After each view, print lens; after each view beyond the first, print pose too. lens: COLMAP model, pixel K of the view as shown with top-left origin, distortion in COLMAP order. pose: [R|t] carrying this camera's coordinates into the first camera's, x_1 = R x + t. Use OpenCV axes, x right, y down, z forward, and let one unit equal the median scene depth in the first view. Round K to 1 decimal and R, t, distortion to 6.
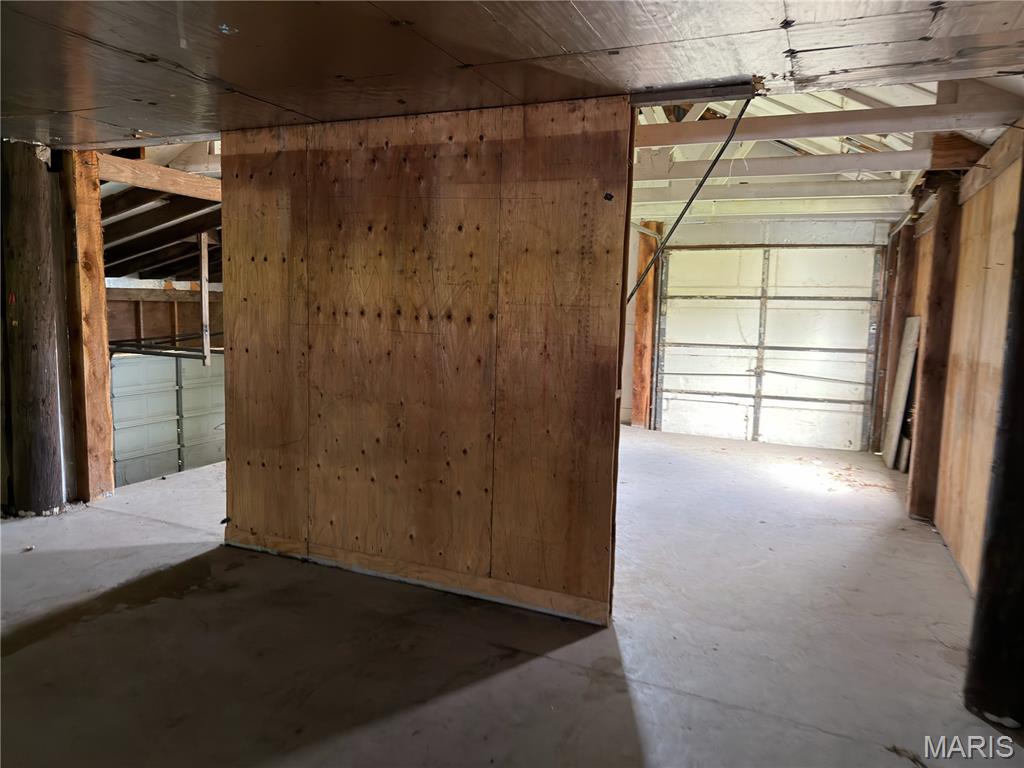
lens RADIAL K [[731.8, 0, 513.4], [0, 731.8, 392.9], [0, 0, 1]] dist [0.054401, -0.010796]
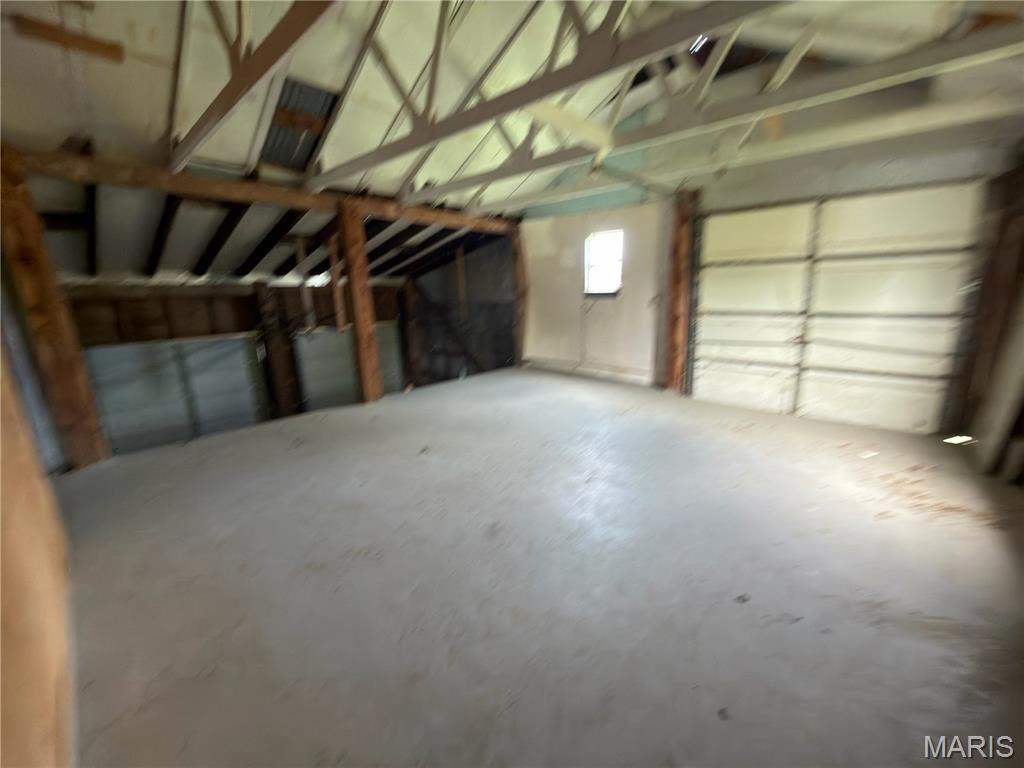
lens RADIAL K [[409.2, 0, 516.5], [0, 409.2, 384.1], [0, 0, 1]] dist [0.004107, 0.000512]
pose [[0.944319, 0.031067, -0.327562, 0.155492], [0.003949, 0.994391, 0.105697, -0.029740], [0.329008, -0.101105, 0.938899, 0.369703]]
